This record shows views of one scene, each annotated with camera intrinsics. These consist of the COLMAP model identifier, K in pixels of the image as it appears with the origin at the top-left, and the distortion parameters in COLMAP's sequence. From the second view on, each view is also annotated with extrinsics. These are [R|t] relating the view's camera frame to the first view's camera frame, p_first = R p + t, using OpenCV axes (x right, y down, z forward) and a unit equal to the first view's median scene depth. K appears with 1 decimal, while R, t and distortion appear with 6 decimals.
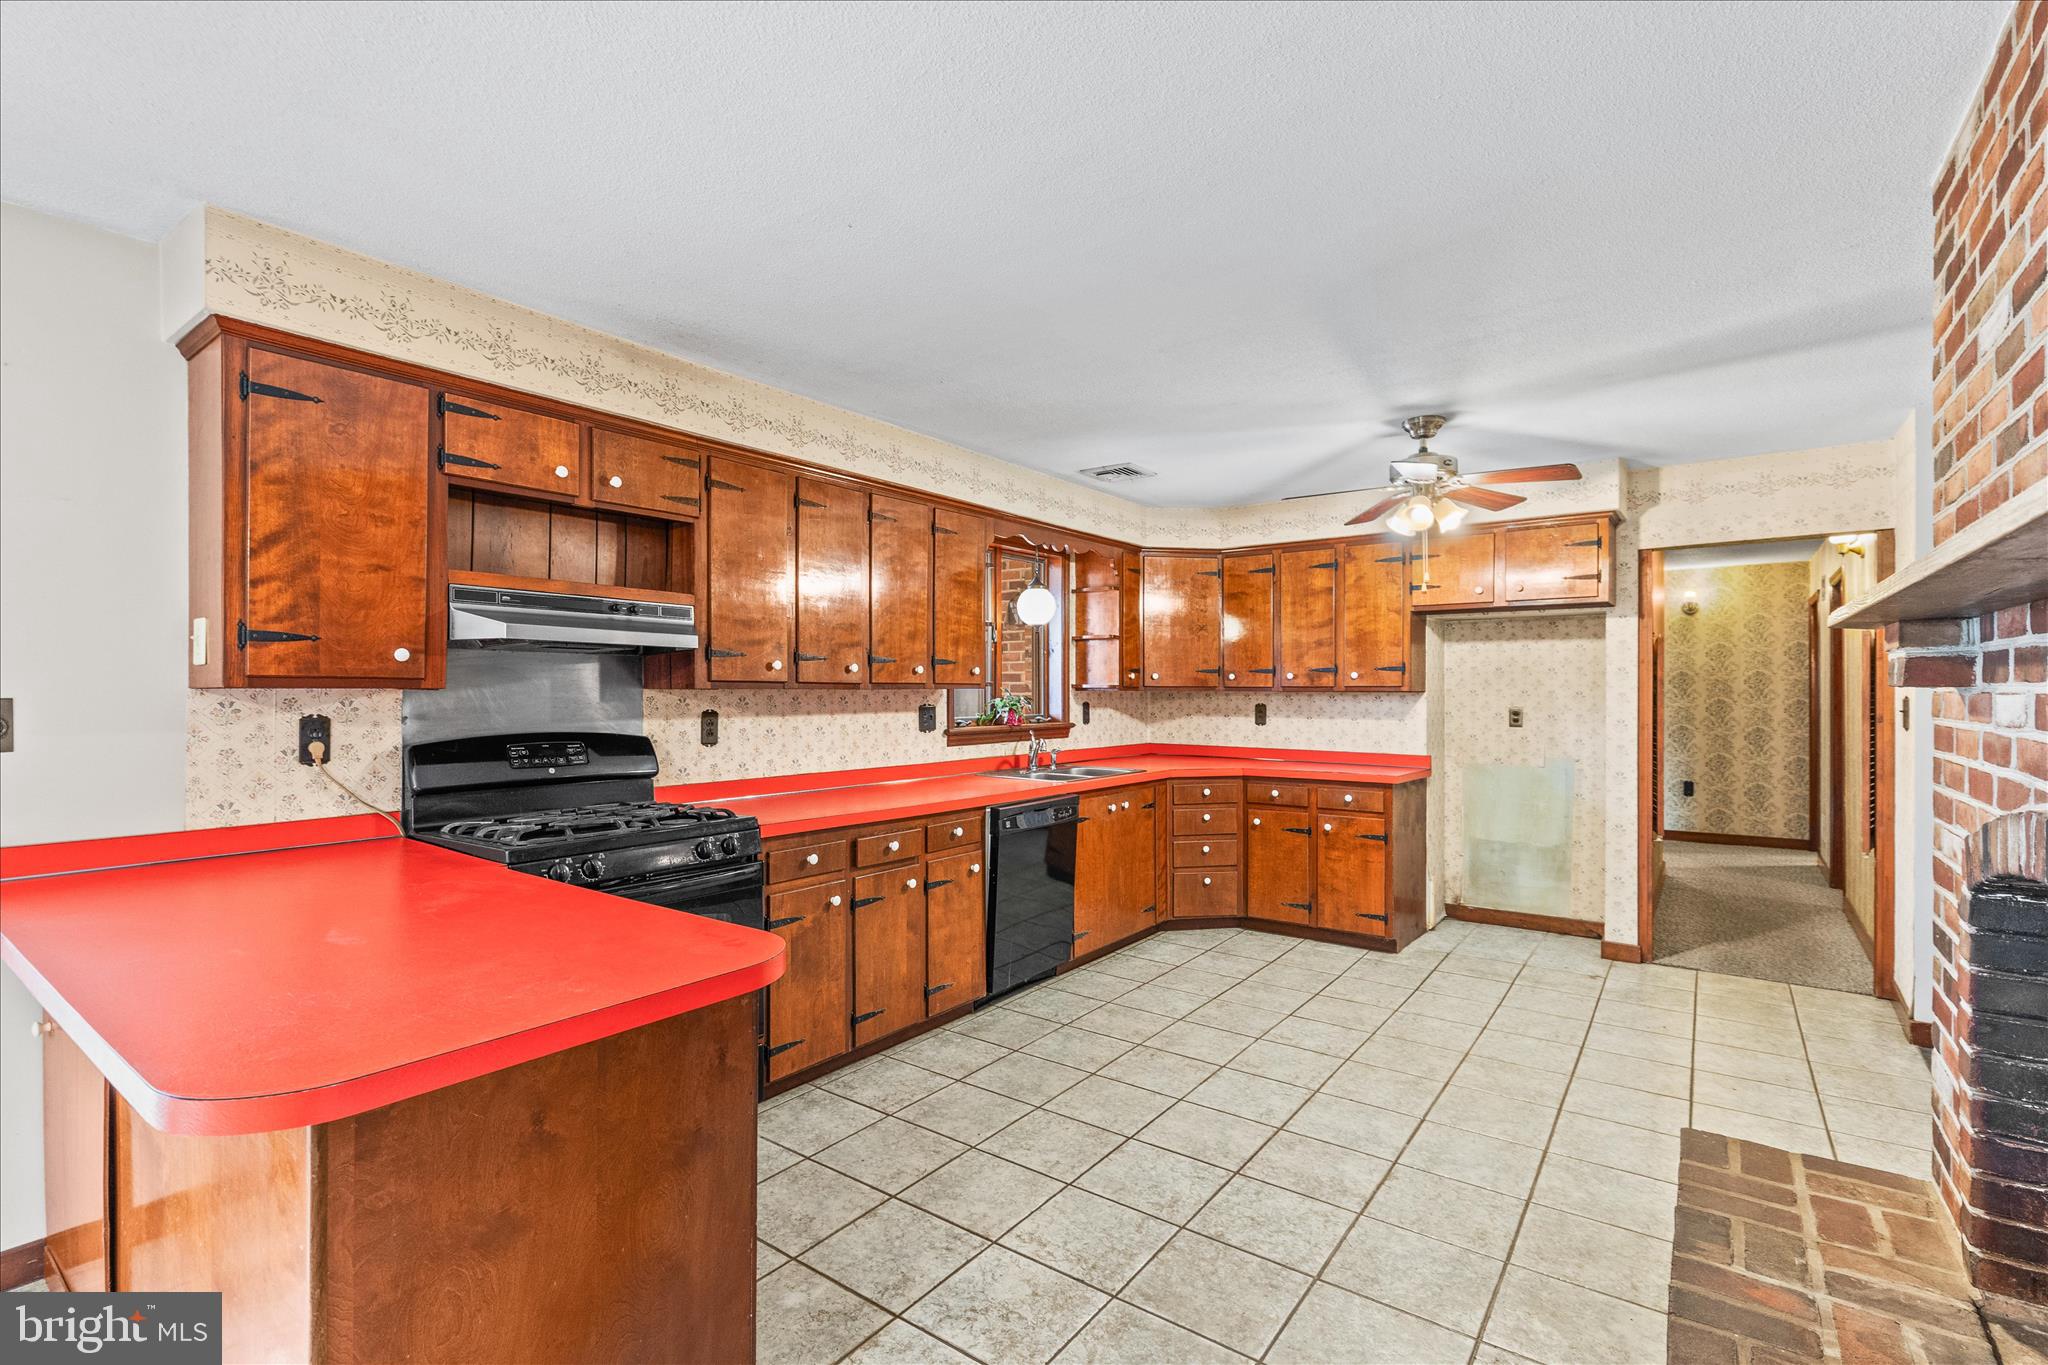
lens RADIAL K [[929.1, 0, 1008.8], [0, 929.1, 693.9], [0, 0, 1]] dist [0.000985, 0.000003]
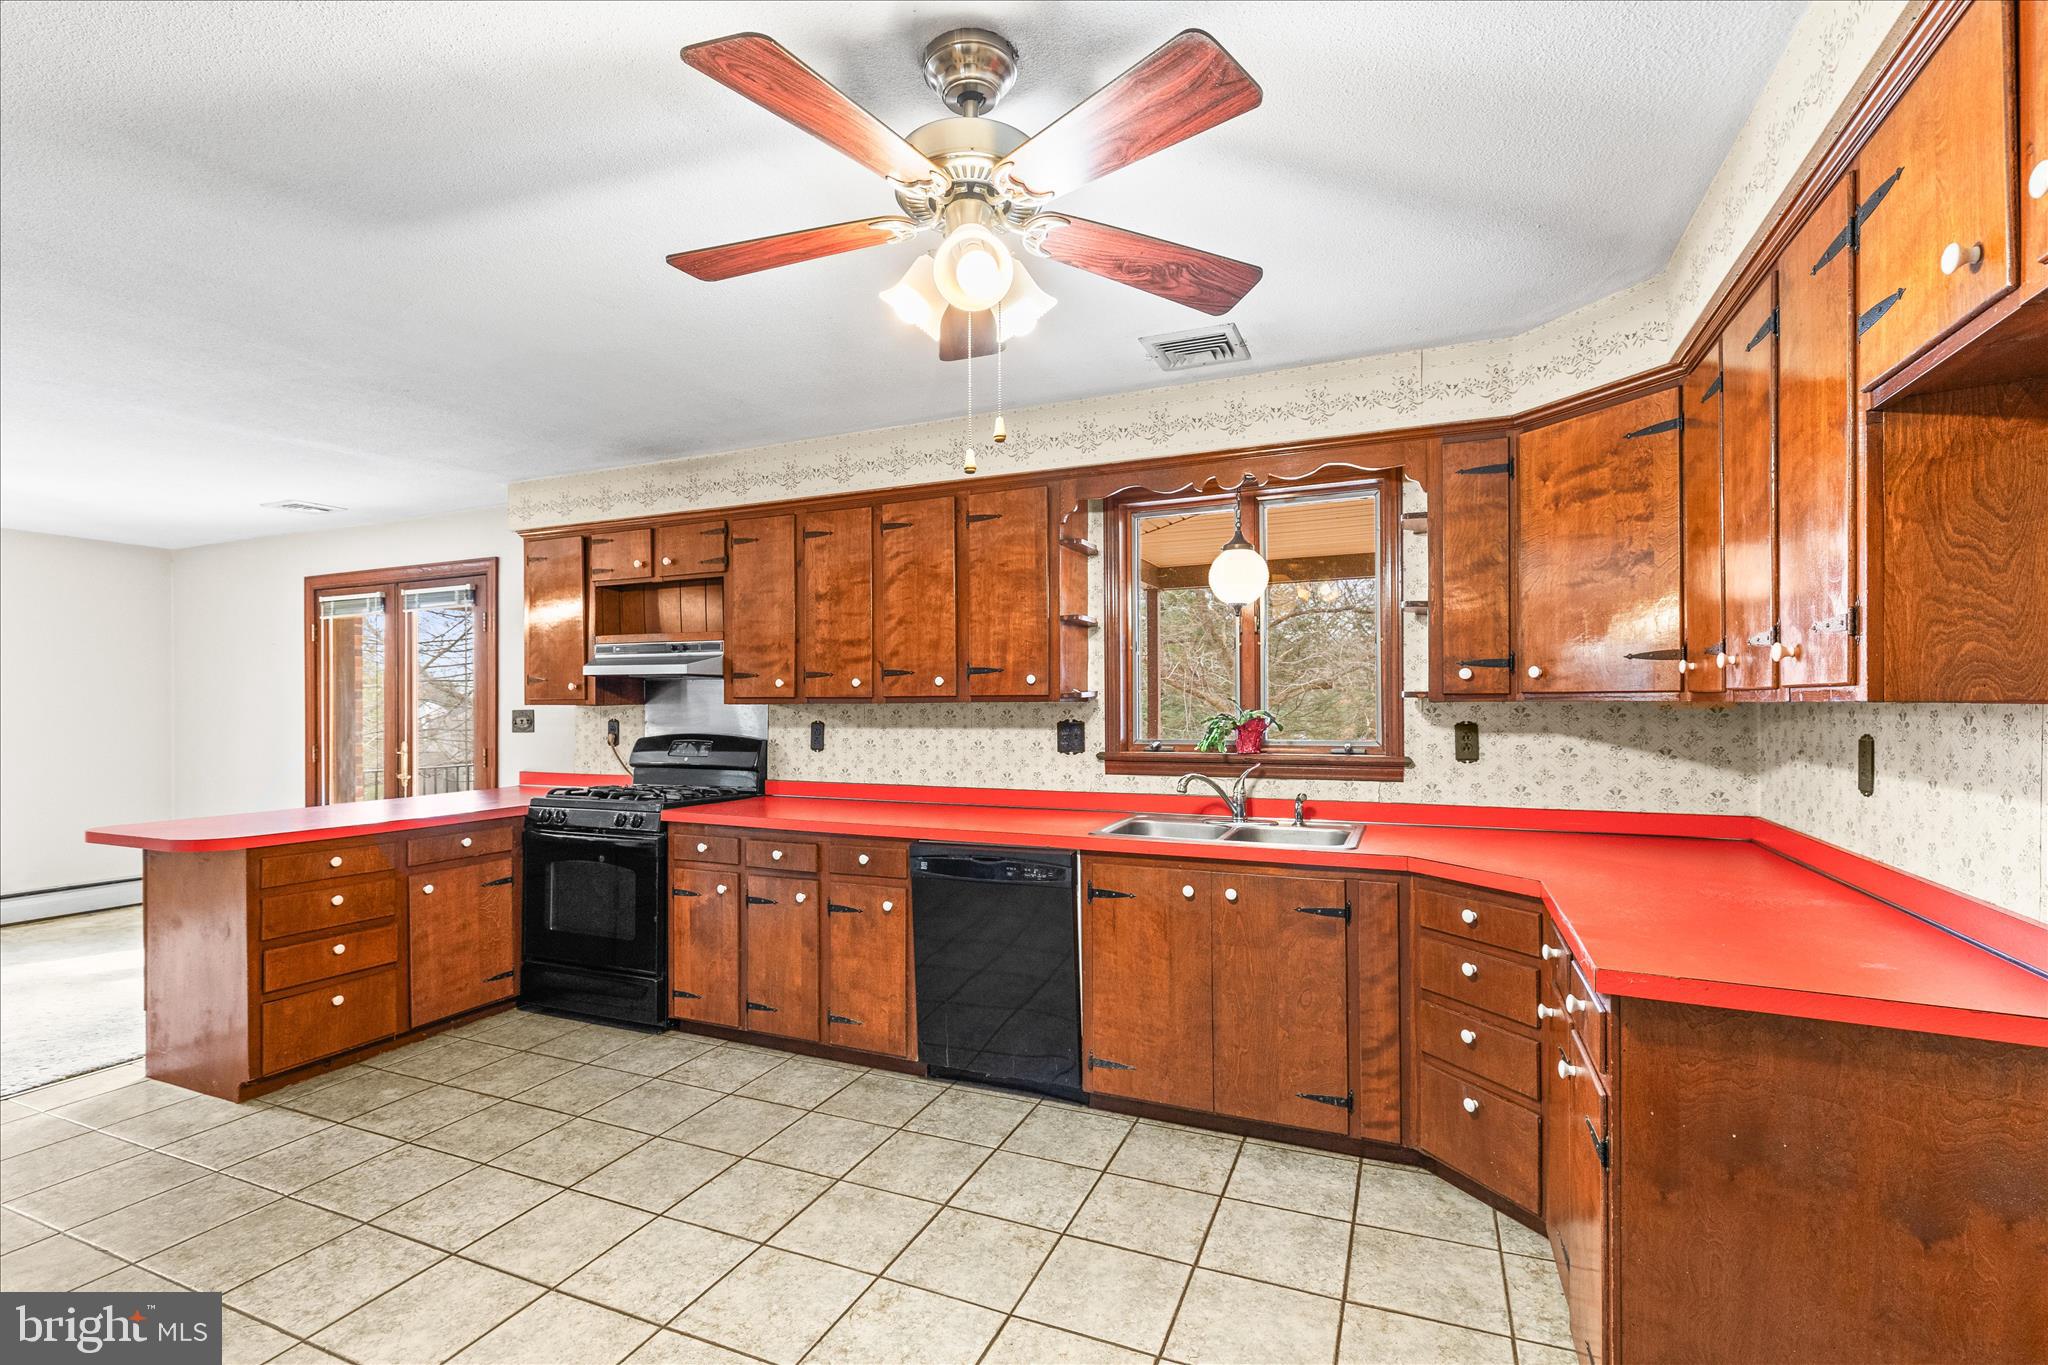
lens RADIAL K [[937.2, 0, 1017.6], [0, 937.2, 703.5], [0, 0, 1]] dist [0.001999, 0.000015]
pose [[0.228139, -0.001387, -0.973627, 0.856040], [0.002187, 0.999997, -0.000912, -0.003466], [0.973626, -0.001921, 0.228142, 0.915278]]
